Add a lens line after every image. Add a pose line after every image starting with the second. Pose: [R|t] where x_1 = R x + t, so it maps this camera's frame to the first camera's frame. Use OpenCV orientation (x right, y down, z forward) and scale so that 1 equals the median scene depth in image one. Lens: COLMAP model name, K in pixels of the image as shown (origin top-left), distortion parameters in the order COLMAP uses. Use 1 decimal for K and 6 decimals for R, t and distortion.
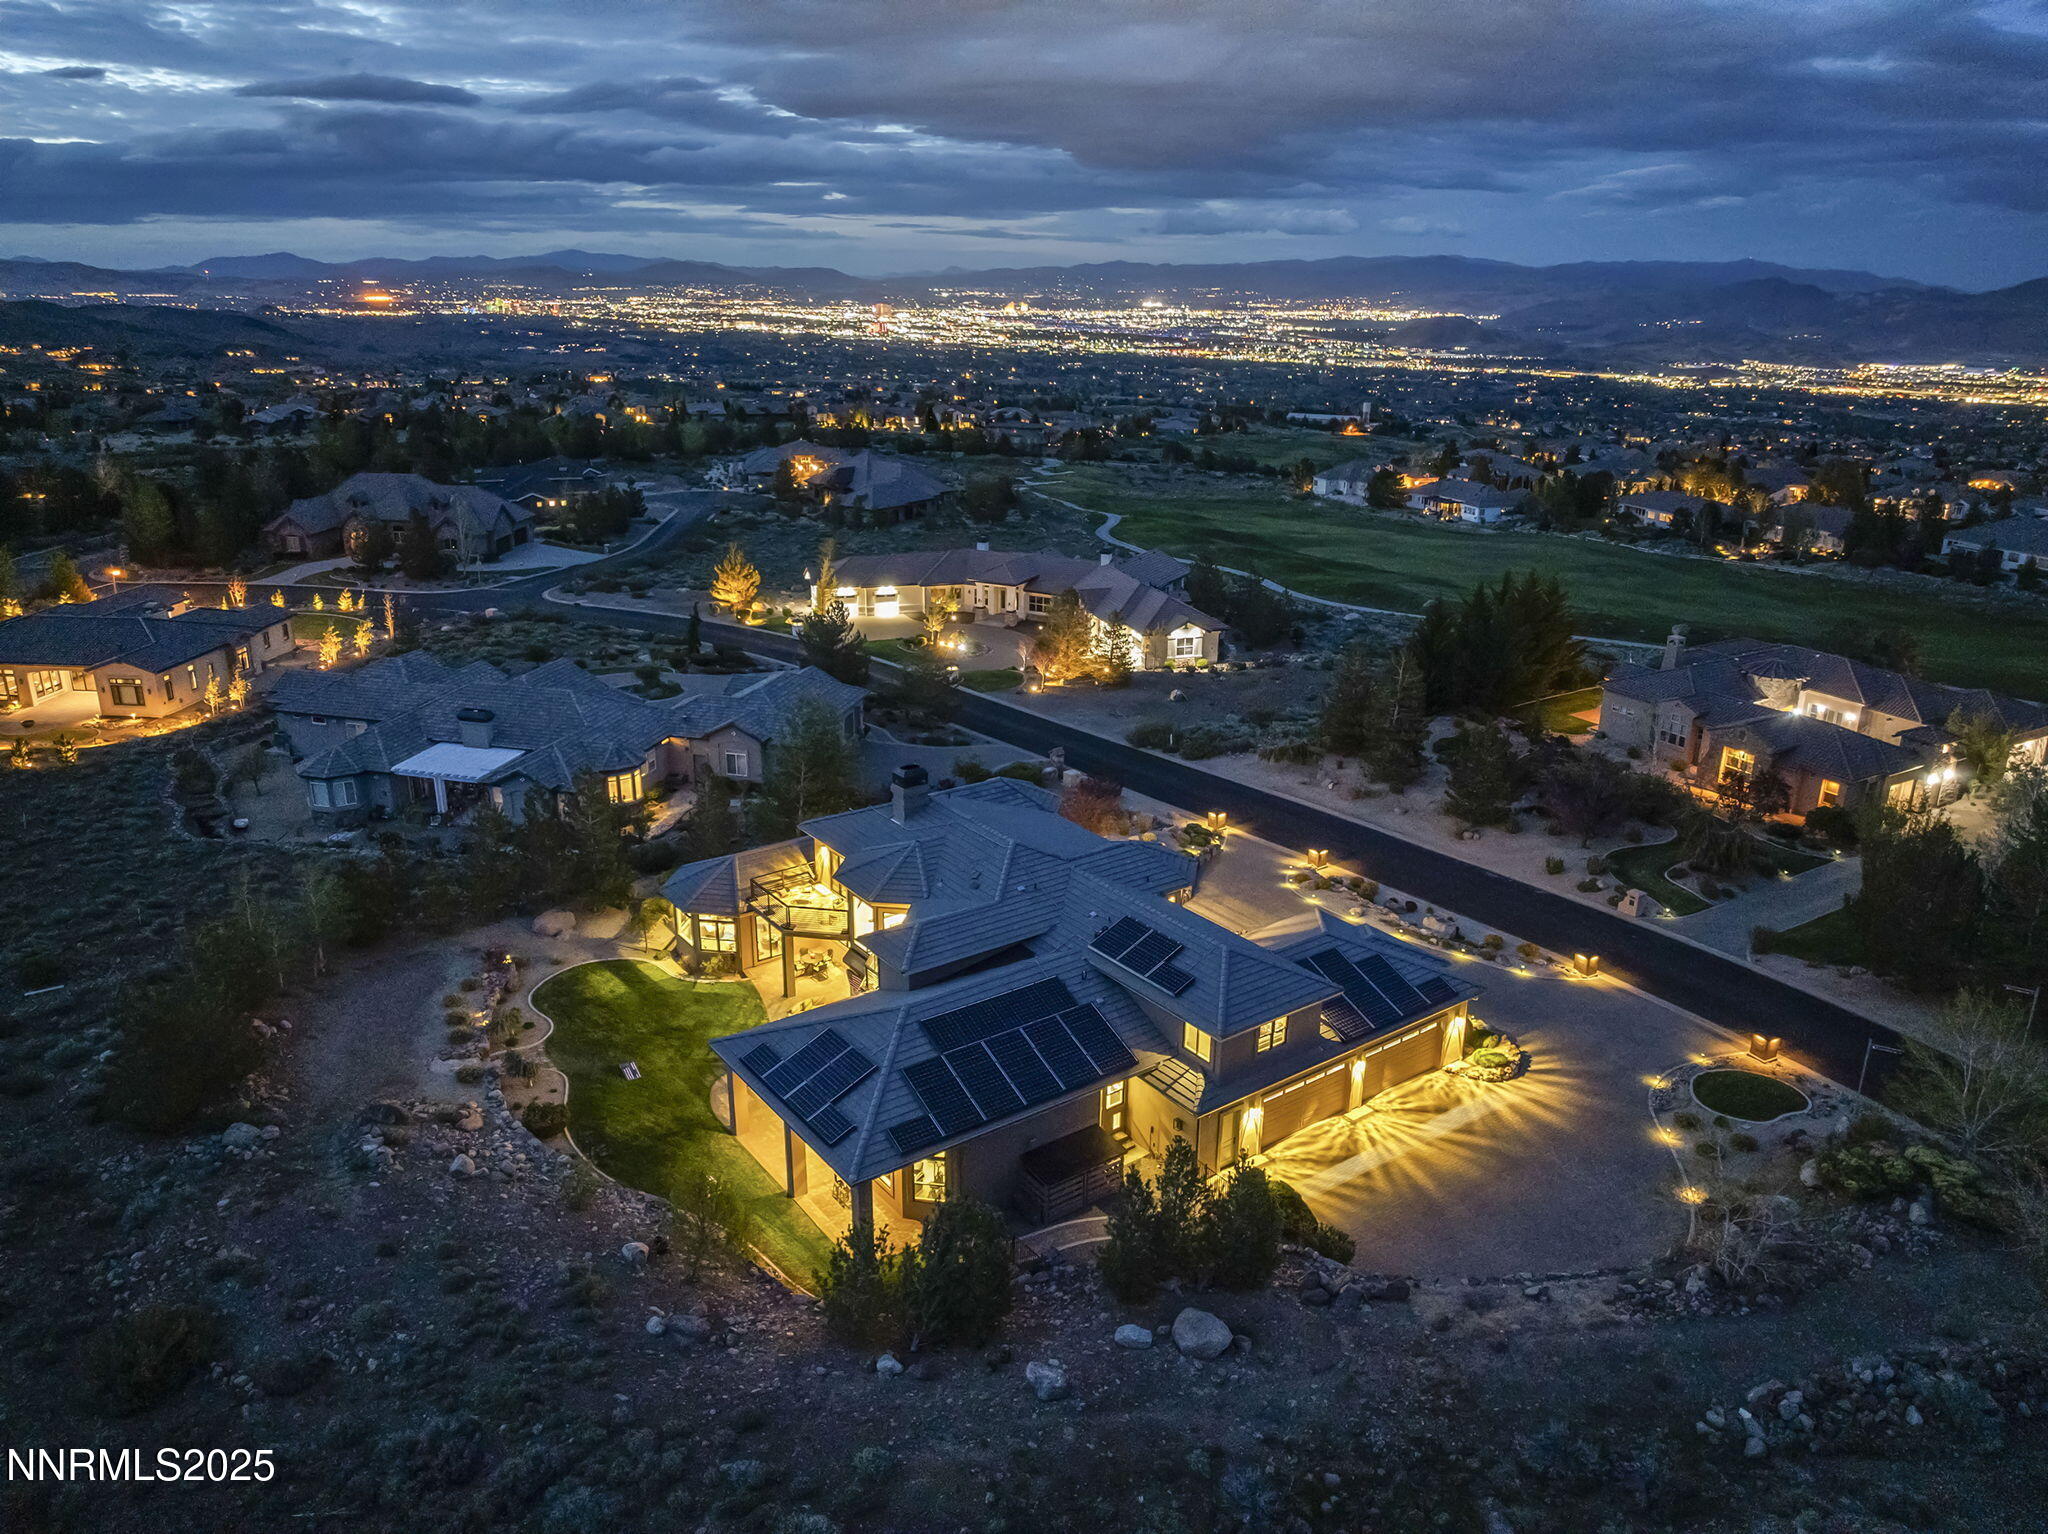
lens RADIAL K [[1455.5, 0, 1019.1], [0, 1455.5, 771.8], [0, 0, 1]] dist [-0.026057, 0.008825]
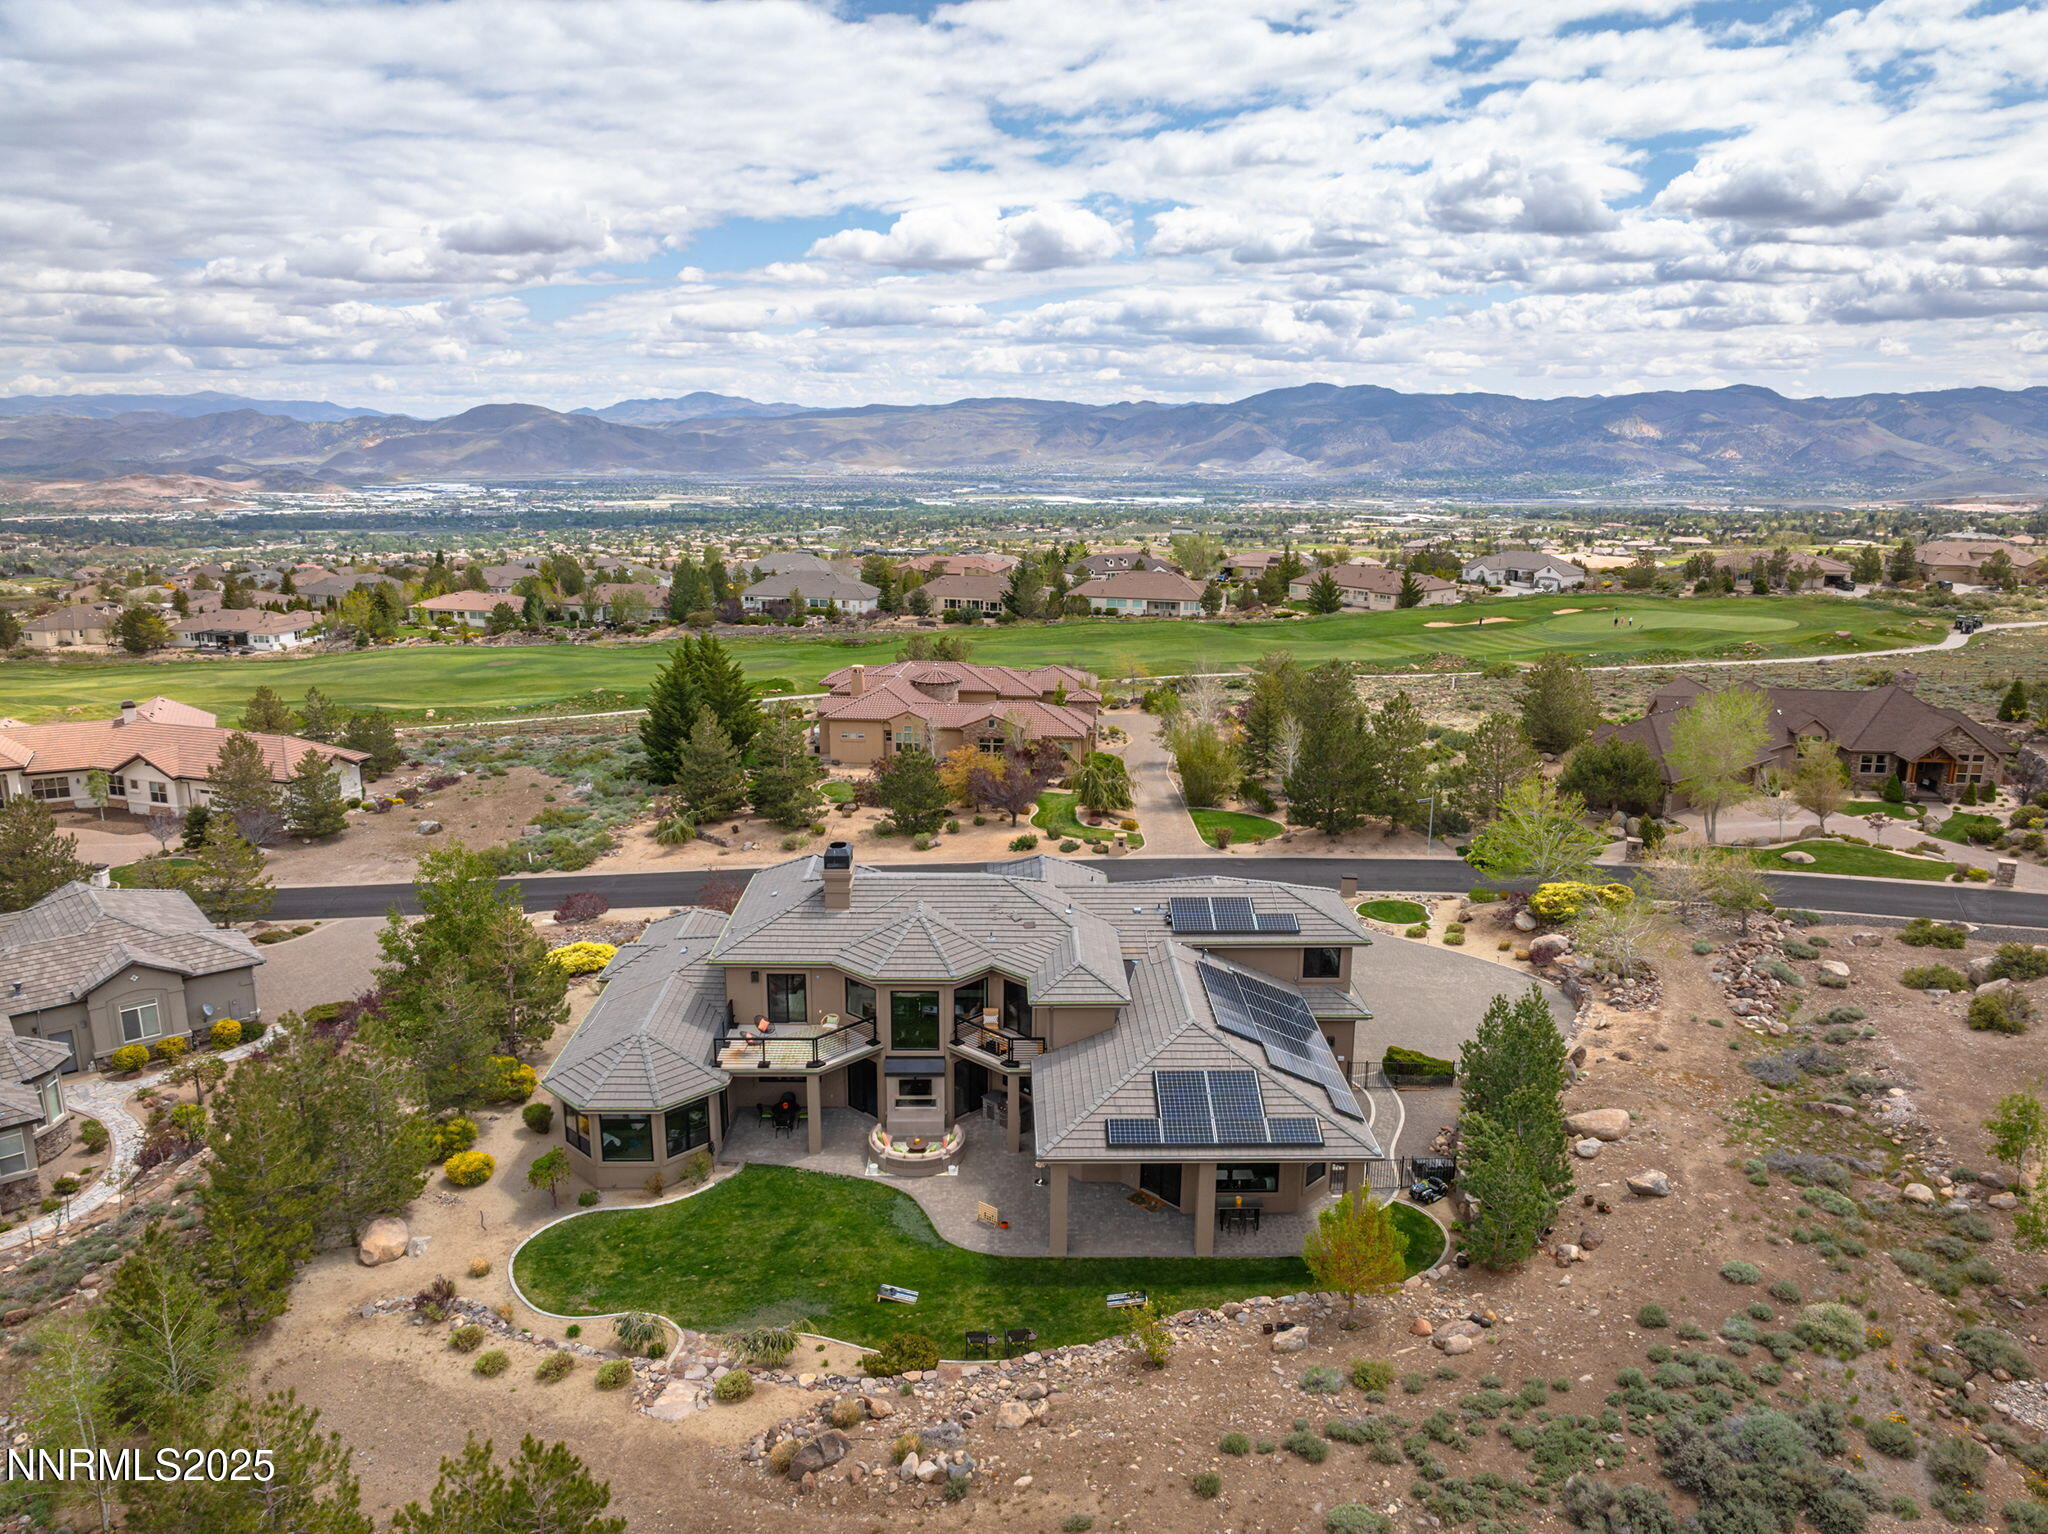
lens RADIAL K [[1455.5, 0, 1033.8], [0, 1455.5, 762.7], [0, 0, 1]] dist [-0.026057, 0.008825]
pose [[0.569700, -0.194824, 0.798427, -0.502264], [0.268759, 0.962246, 0.043030, -0.041105], [-0.776667, 0.190070, 0.600552, 0.274454]]
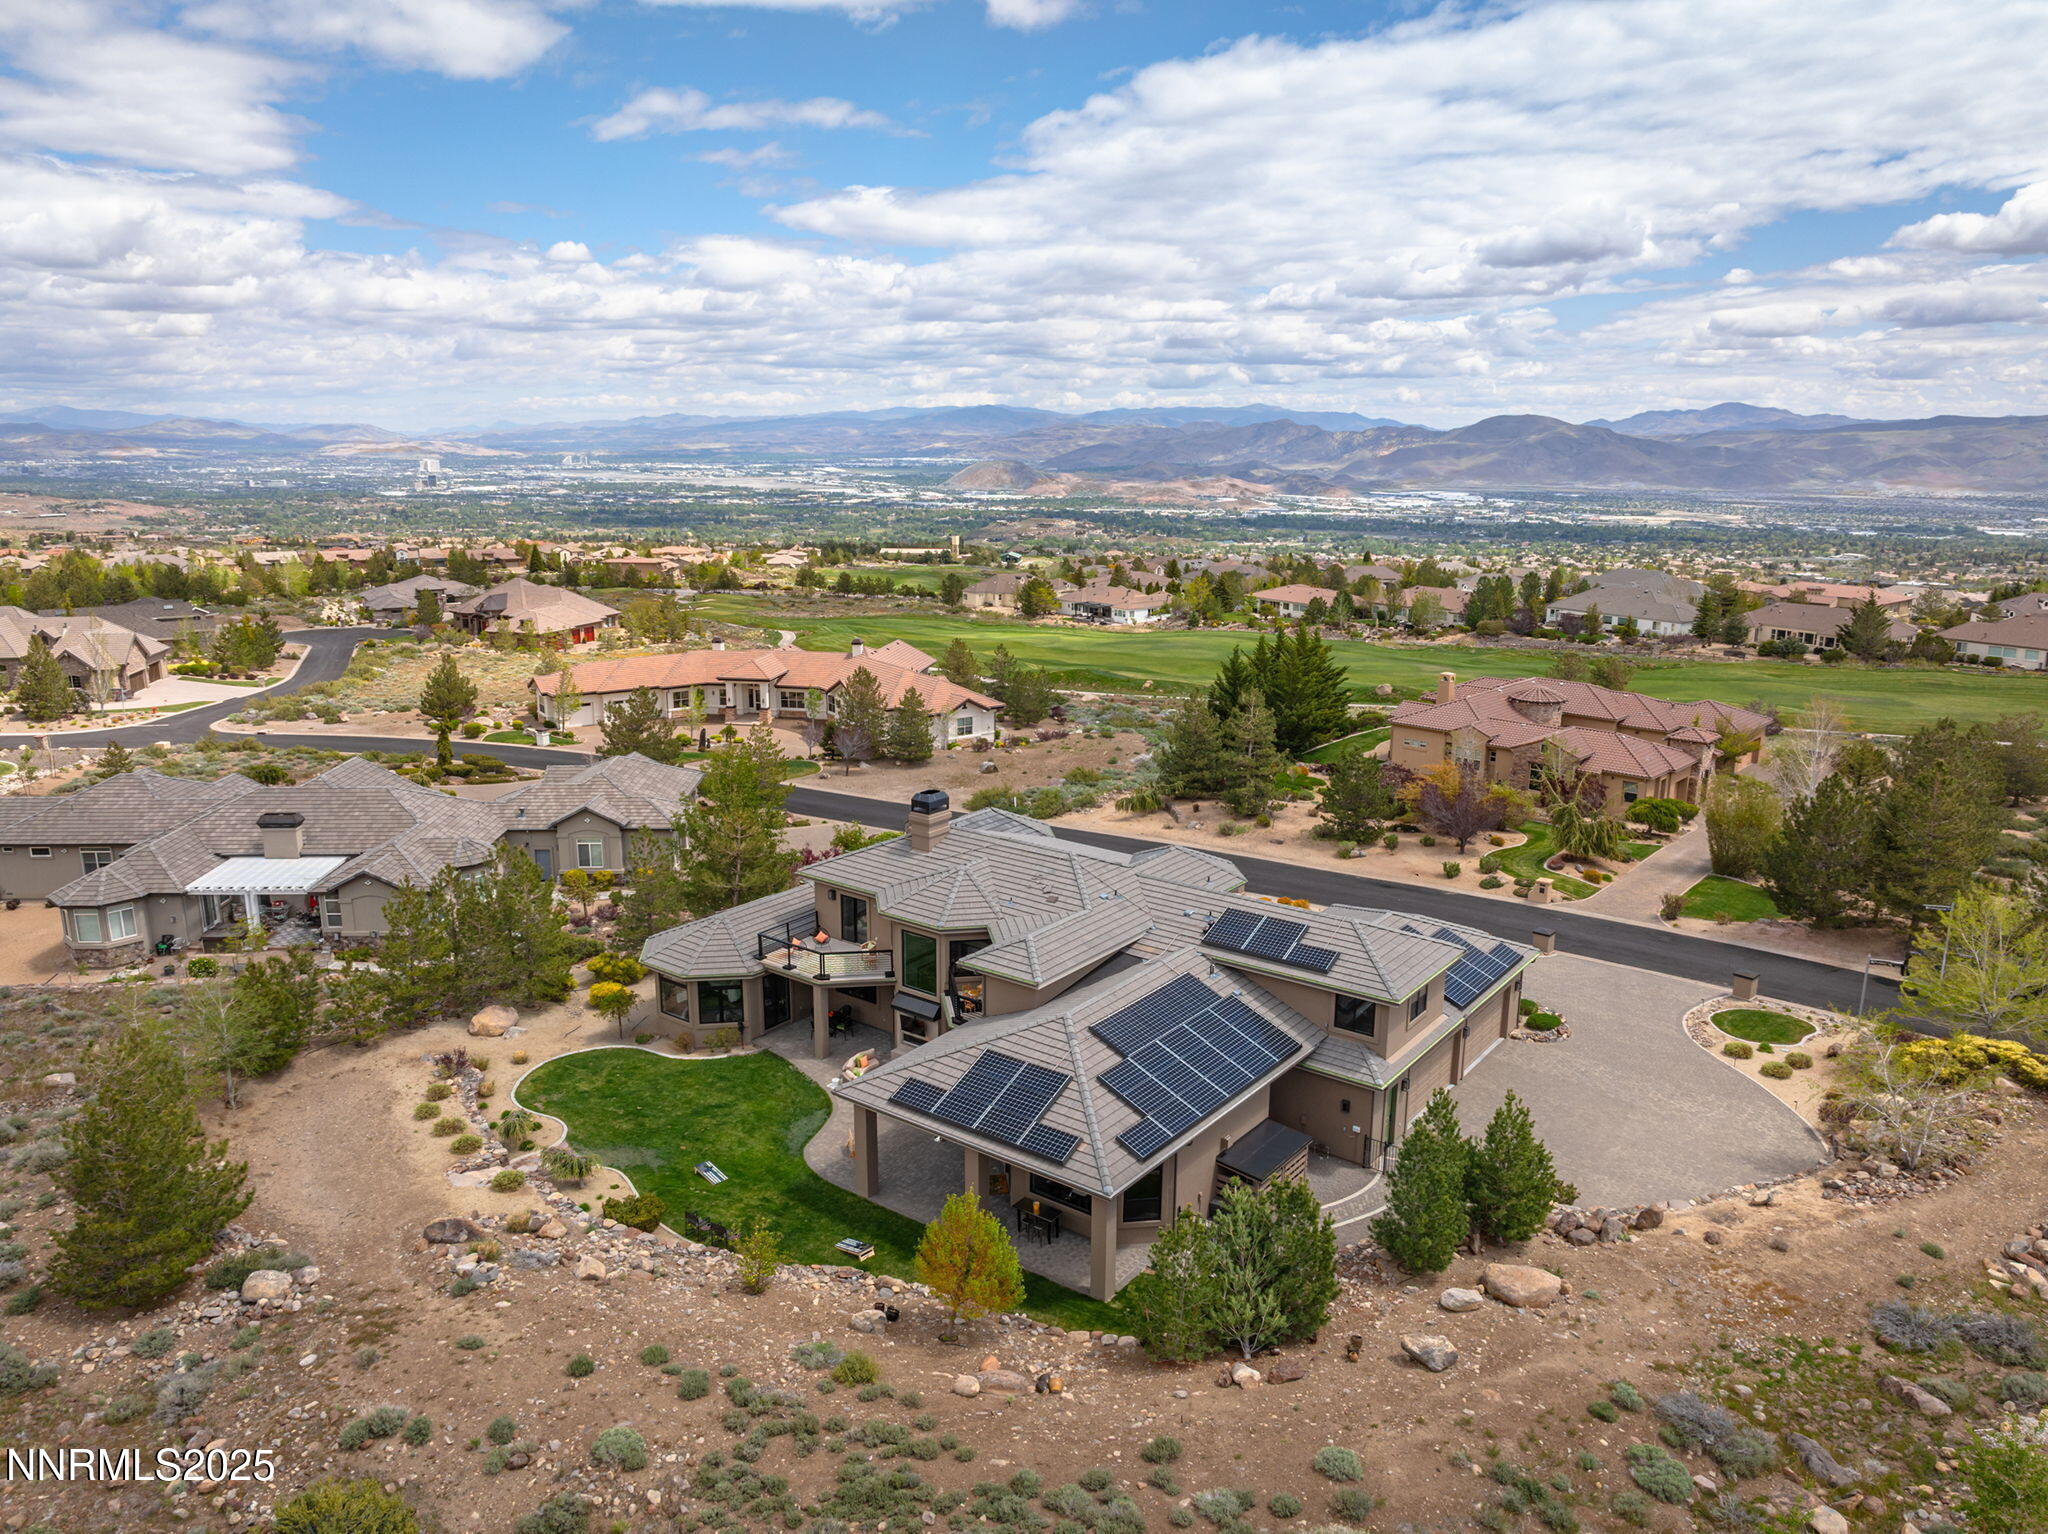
lens RADIAL K [[1455.5, 0, 1013.8], [0, 1455.5, 770.2], [0, 0, 1]] dist [-0.026057, 0.008825]
pose [[0.958127, -0.071420, 0.277295, -0.203037], [0.098535, 0.991488, -0.085097, 0.048514], [-0.268857, 0.108857, 0.957009, 0.071616]]
